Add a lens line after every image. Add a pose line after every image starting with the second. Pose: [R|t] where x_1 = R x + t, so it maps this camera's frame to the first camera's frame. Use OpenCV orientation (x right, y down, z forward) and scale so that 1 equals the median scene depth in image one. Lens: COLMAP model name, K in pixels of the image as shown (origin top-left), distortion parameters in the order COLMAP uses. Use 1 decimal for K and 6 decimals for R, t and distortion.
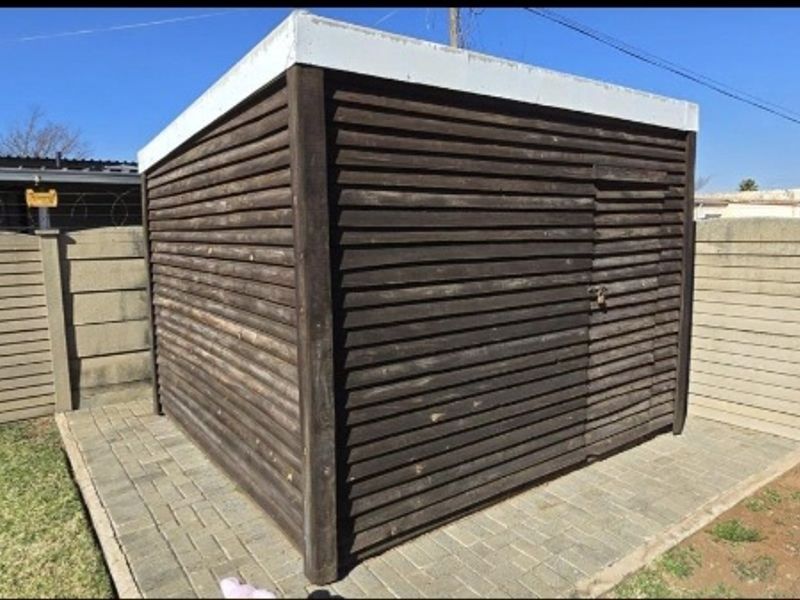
lens RADIAL K [[543.7, 0, 400.0], [0, 543.7, 300.0], [0, 0, 1]] dist [-0.001850, -0.000603]
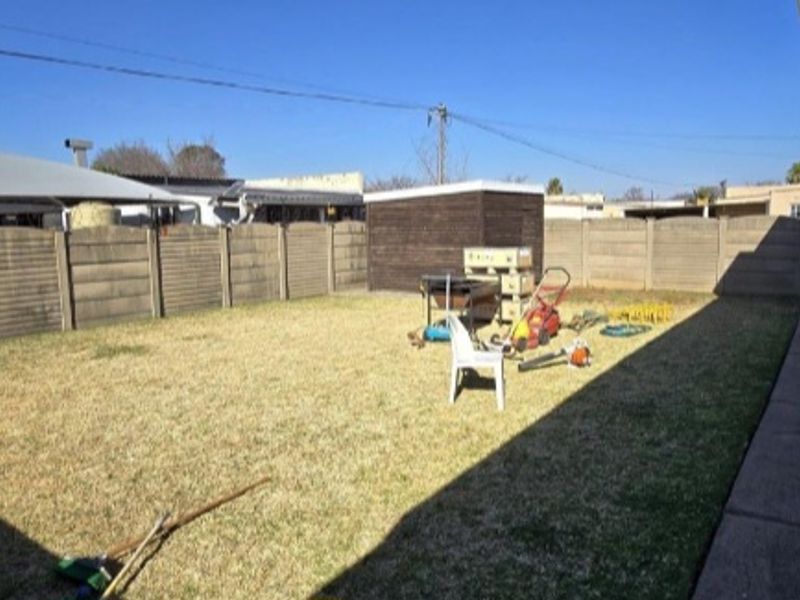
lens RADIAL K [[583.0, 0, 399.5], [0, 583.0, 294.6], [0, 0, 1]] dist [-0.006655, -0.000203]
pose [[0.953929, -0.038332, 0.297574, -1.194829], [0.040707, 0.999170, -0.001783, 0.247898], [-0.297258, 0.013814, 0.954697, -1.854760]]
